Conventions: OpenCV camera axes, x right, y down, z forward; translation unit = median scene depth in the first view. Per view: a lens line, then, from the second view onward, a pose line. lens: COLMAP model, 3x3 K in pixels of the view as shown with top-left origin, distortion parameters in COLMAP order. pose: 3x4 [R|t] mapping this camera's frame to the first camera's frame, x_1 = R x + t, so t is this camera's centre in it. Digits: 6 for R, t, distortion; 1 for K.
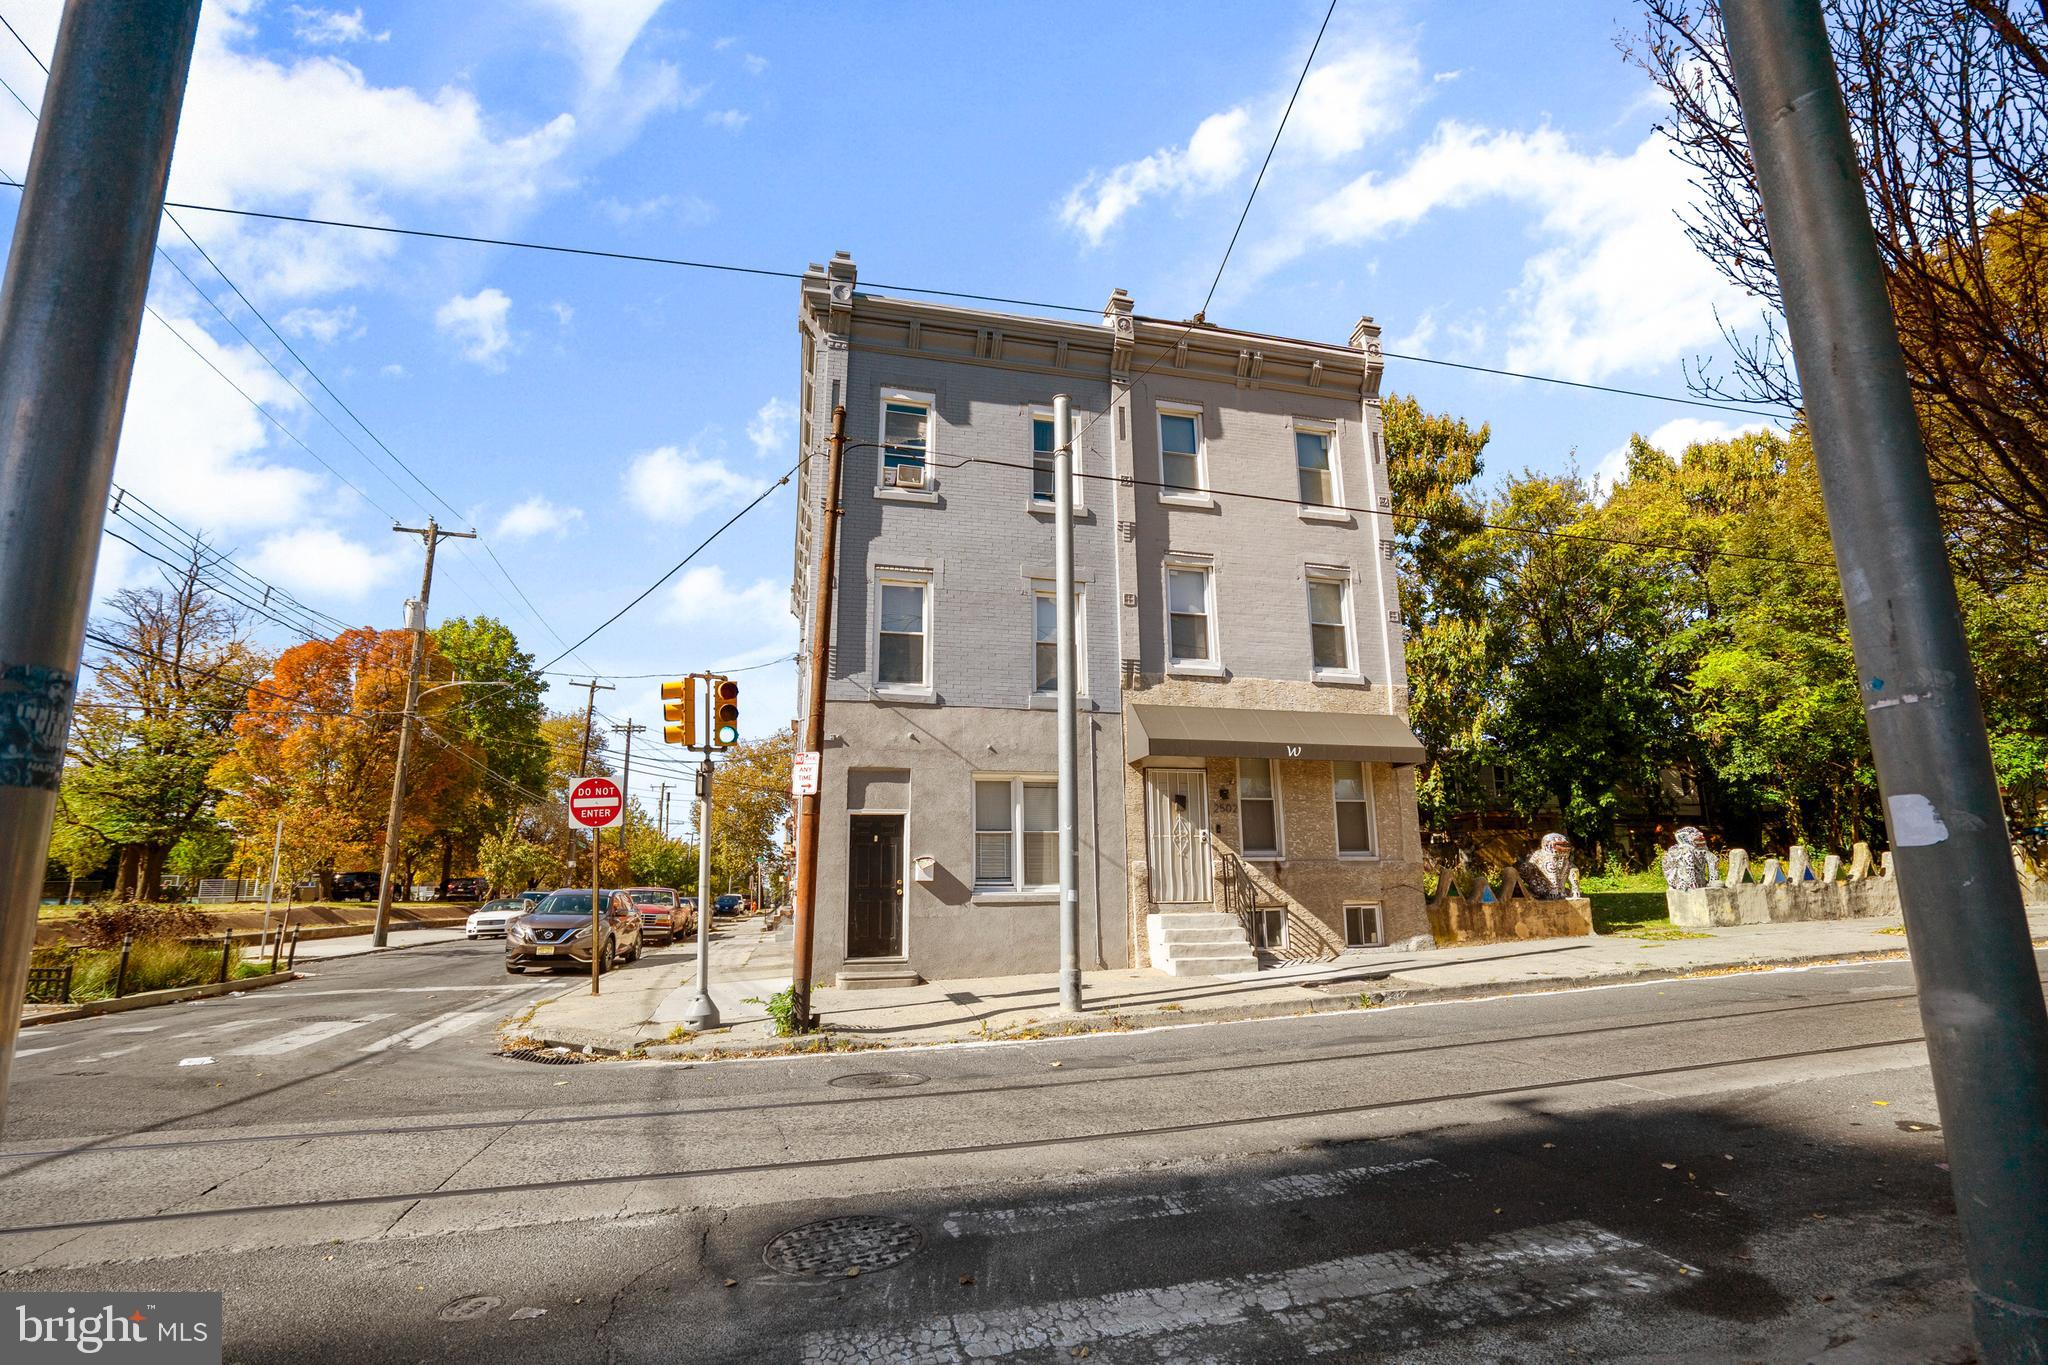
lens RADIAL K [[944.7, 0, 1024.4], [0, 944.7, 700.2], [0, 0, 1]] dist [-0.061436, 0.025622]
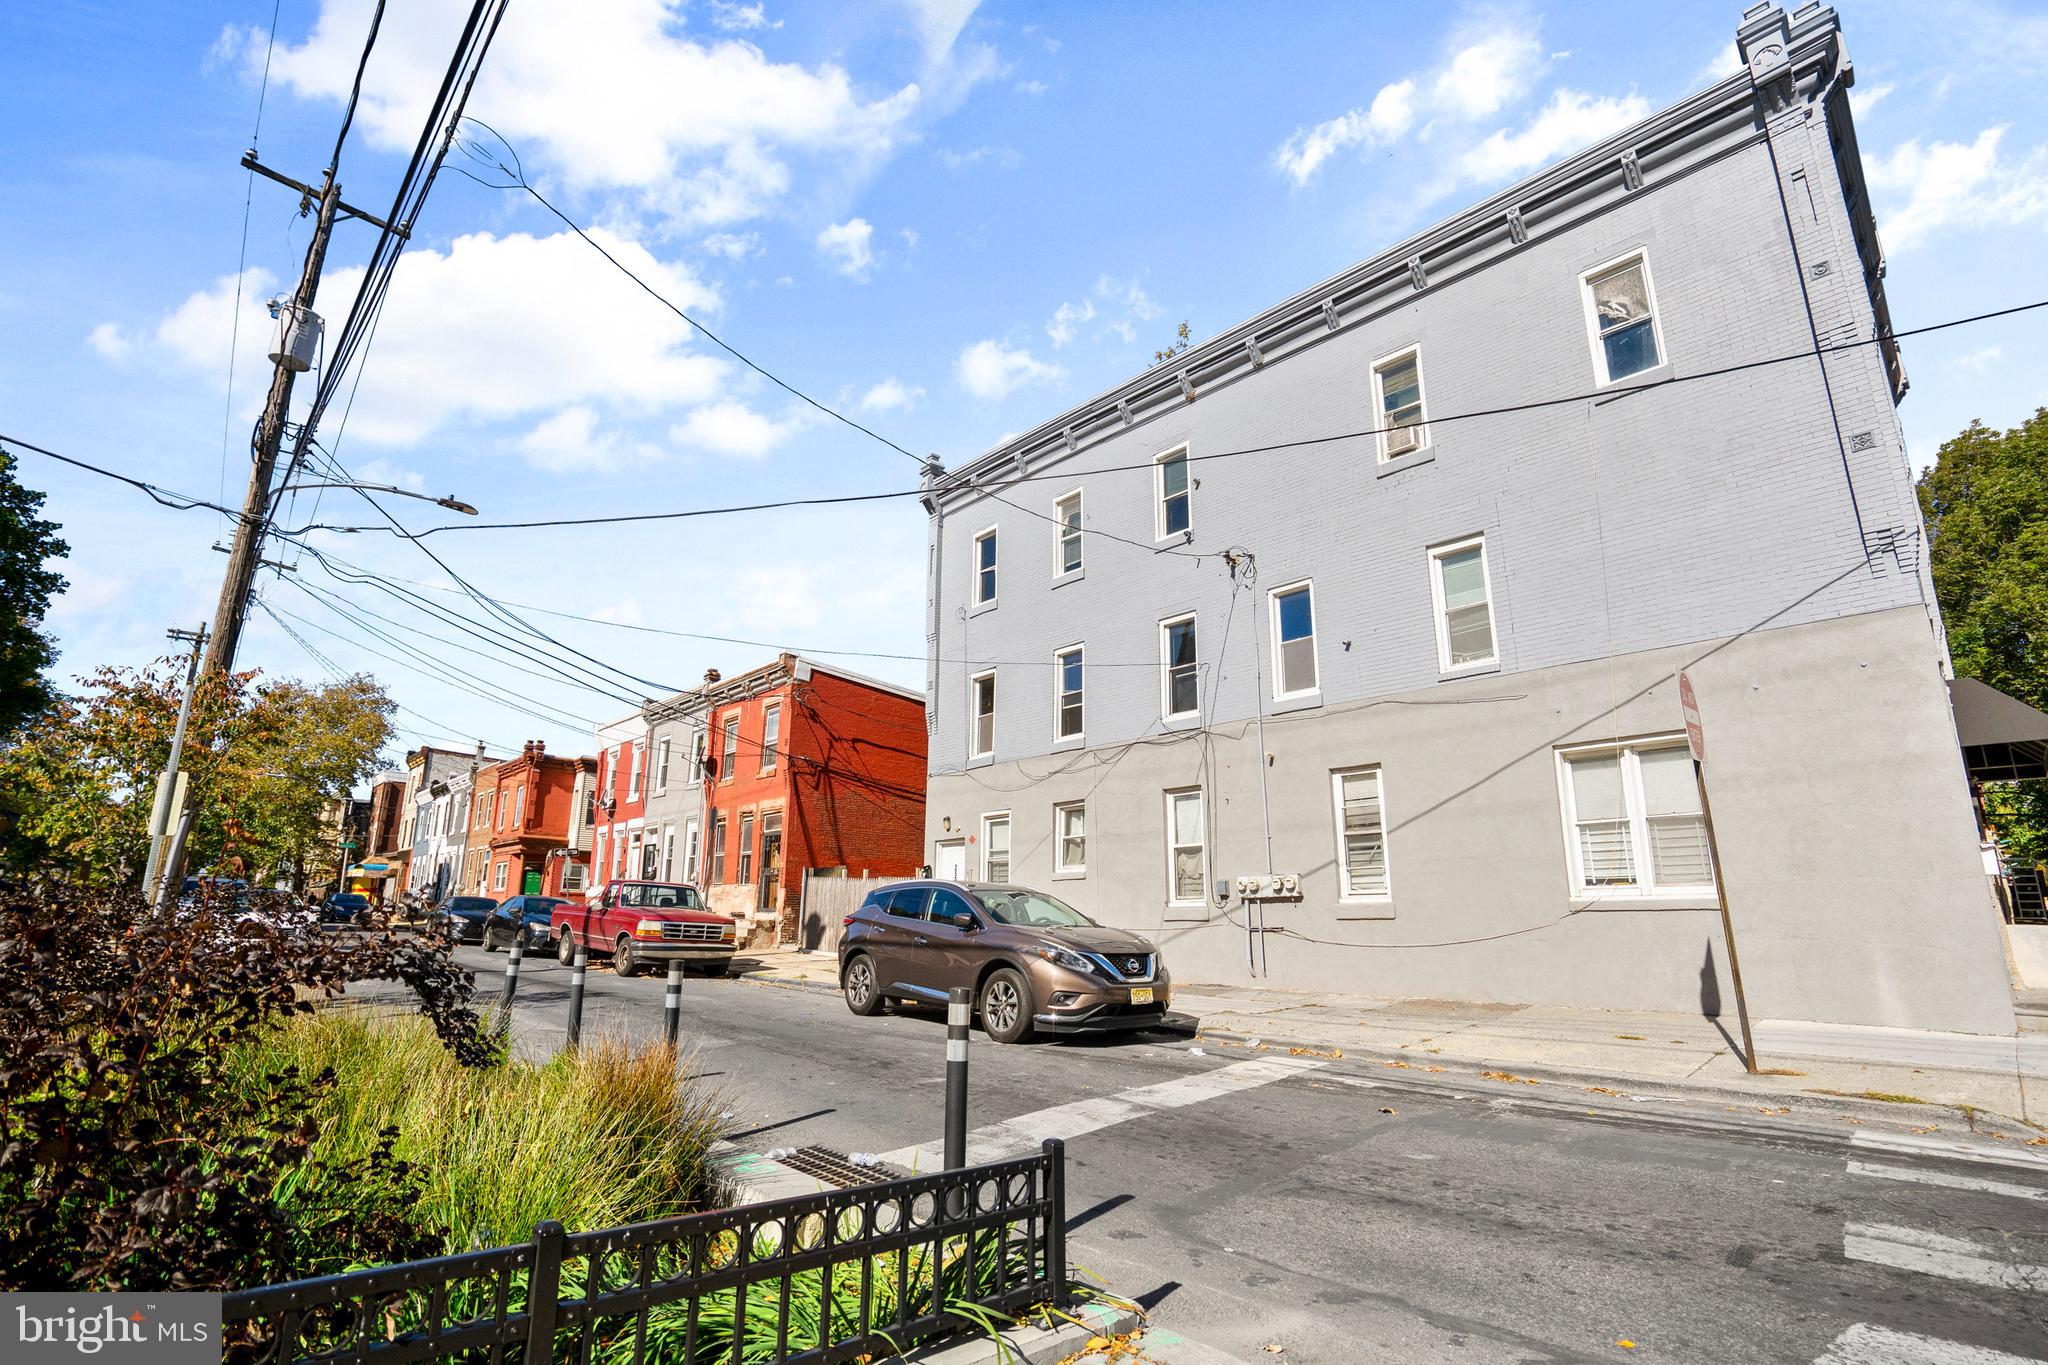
lens RADIAL K [[943.5, 0, 1026.1], [0, 943.5, 697.8], [0, 0, 1]] dist [-0.064175, 0.025446]
pose [[0.868566, 0.131866, 0.477707, -0.969561], [-0.121580, 0.991189, -0.052551, 0.160363], [-0.480428, -0.012436, 0.876946, 0.656459]]
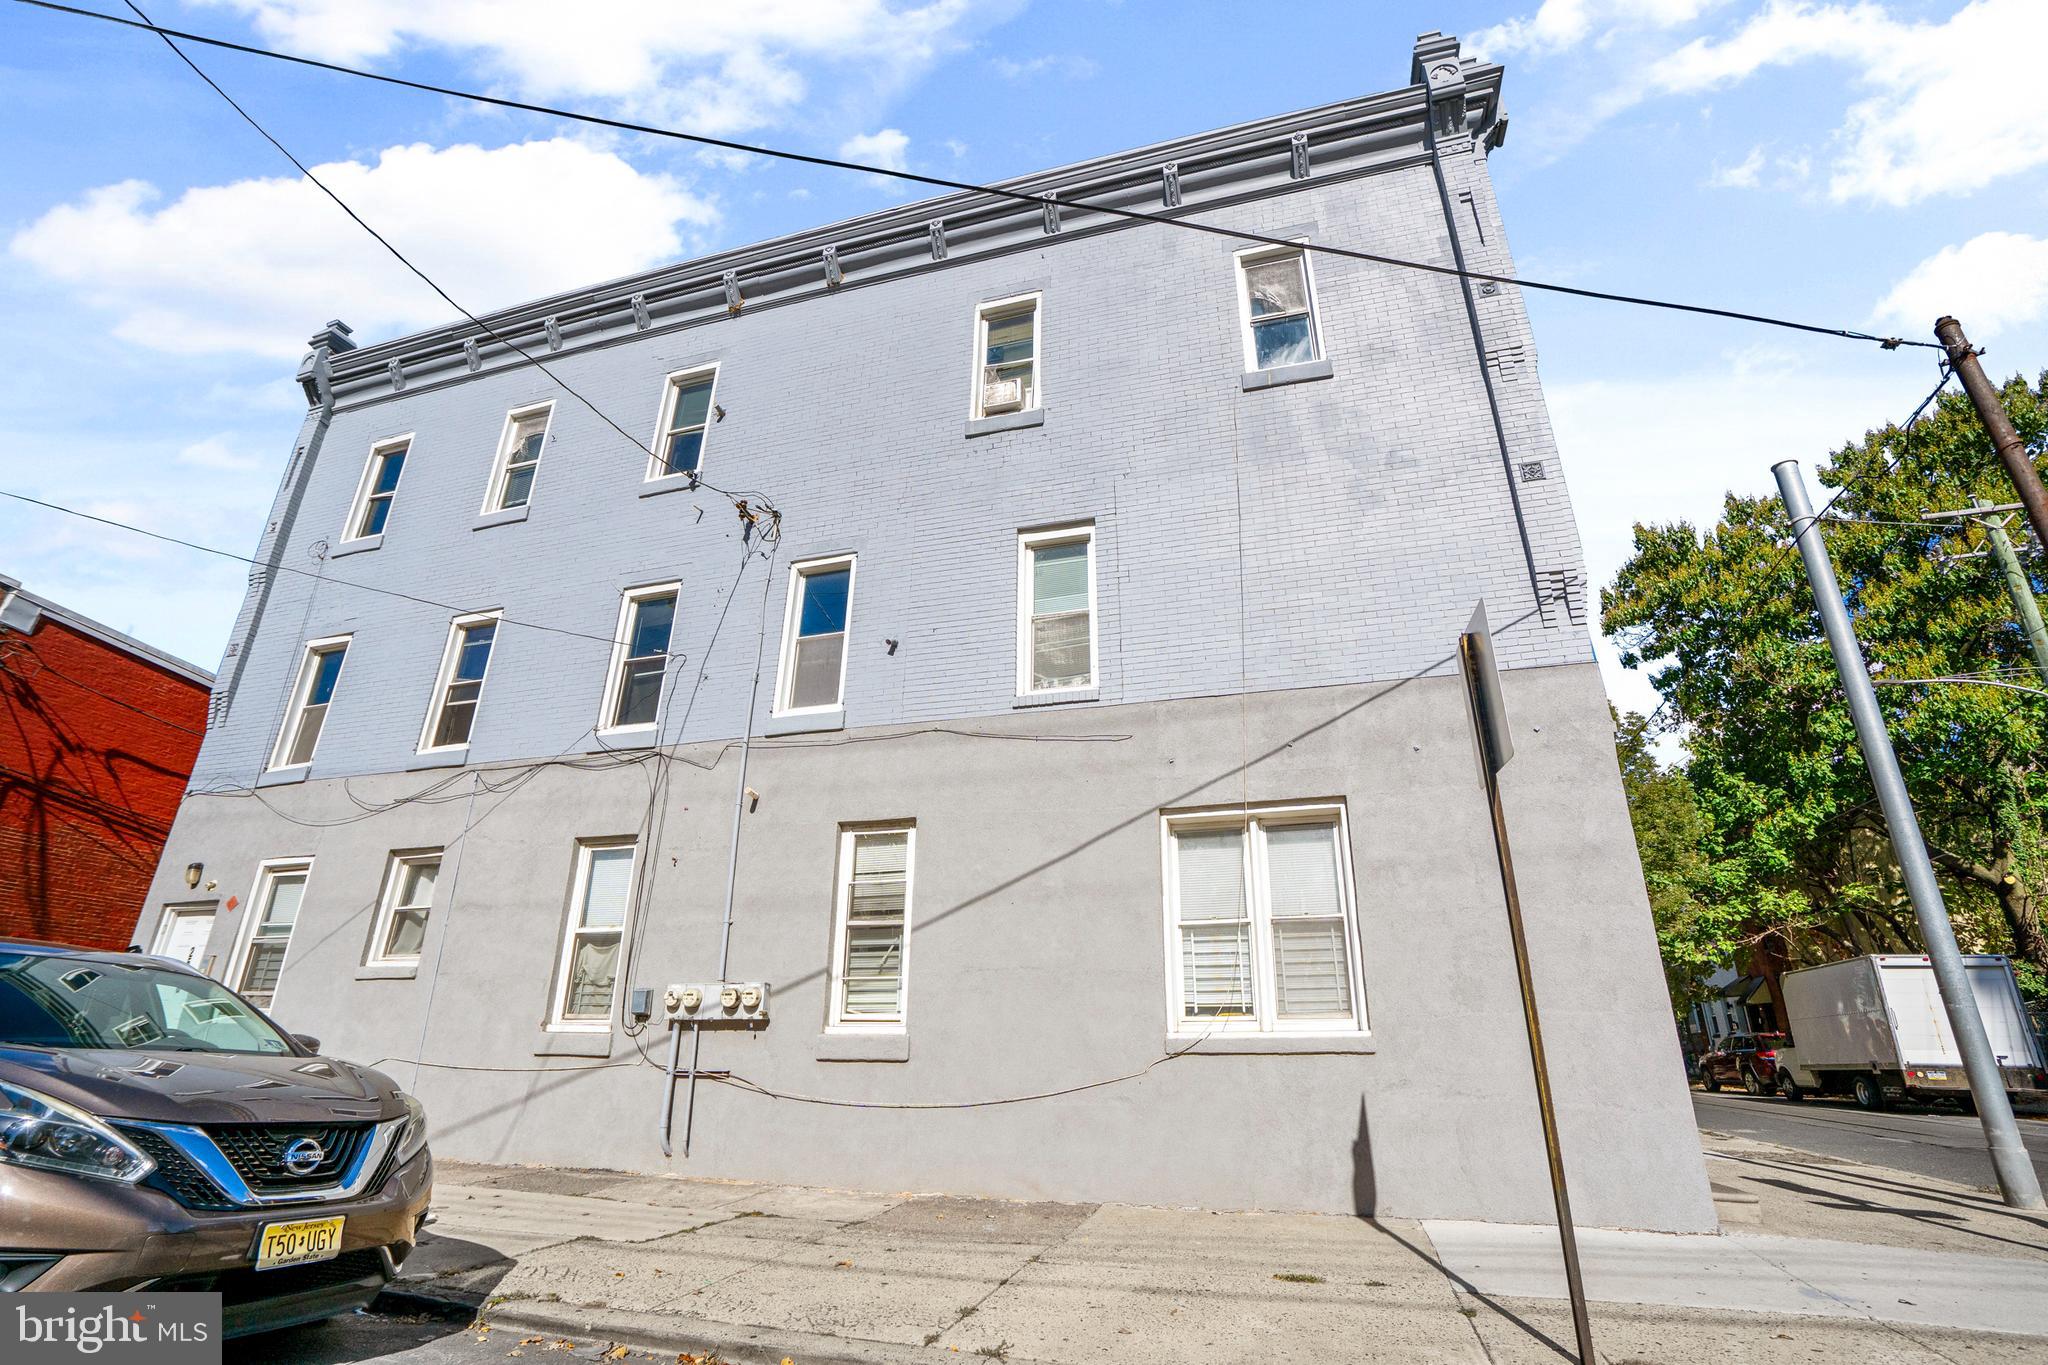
lens RADIAL K [[944.7, 0, 1024.4], [0, 944.7, 700.2], [0, 0, 1]] dist [-0.061436, 0.025622]
pose [[0.502693, 0.339962, 0.794812, -0.725347], [-0.201368, 0.940184, -0.274782, 0.210618], [-0.840685, -0.021919, 0.541081, 0.879816]]
